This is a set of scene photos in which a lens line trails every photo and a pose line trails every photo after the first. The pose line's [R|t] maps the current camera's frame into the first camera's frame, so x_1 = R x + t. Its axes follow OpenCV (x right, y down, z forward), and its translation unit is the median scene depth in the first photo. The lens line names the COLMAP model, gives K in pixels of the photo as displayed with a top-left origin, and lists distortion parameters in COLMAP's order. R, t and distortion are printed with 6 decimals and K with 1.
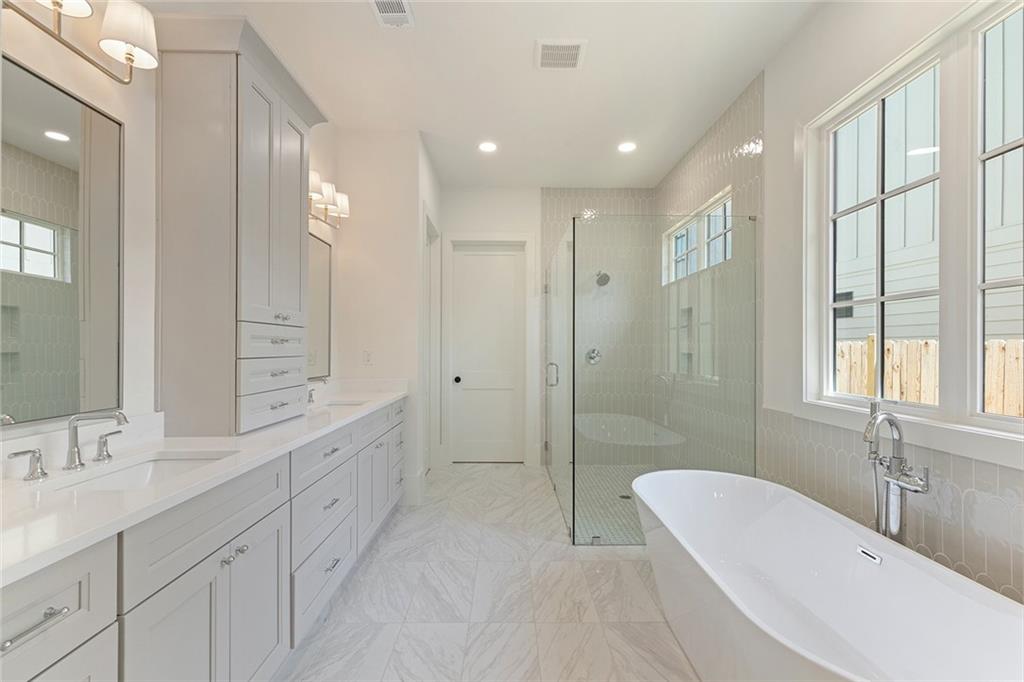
lens RADIAL K [[458.4, 0, 508.9], [0, 458.4, 343.1], [0, 0, 1]] dist [-0.001704, 0.000656]
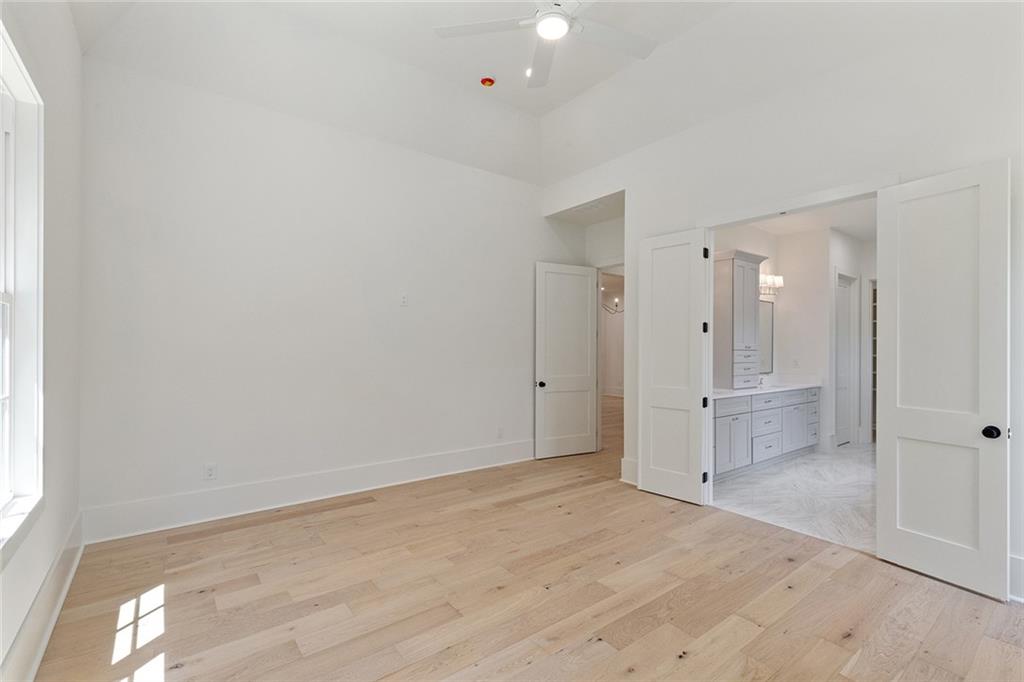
lens RADIAL K [[458.4, 0, 506.6], [0, 458.4, 341.5], [0, 0, 1]] dist [-0.001704, 0.000656]
pose [[0.600709, -0.001028, -0.799467, 0.528279], [-0.000255, 0.999999, -0.001477, -0.059652], [0.799468, 0.001091, 0.600708, -1.153284]]
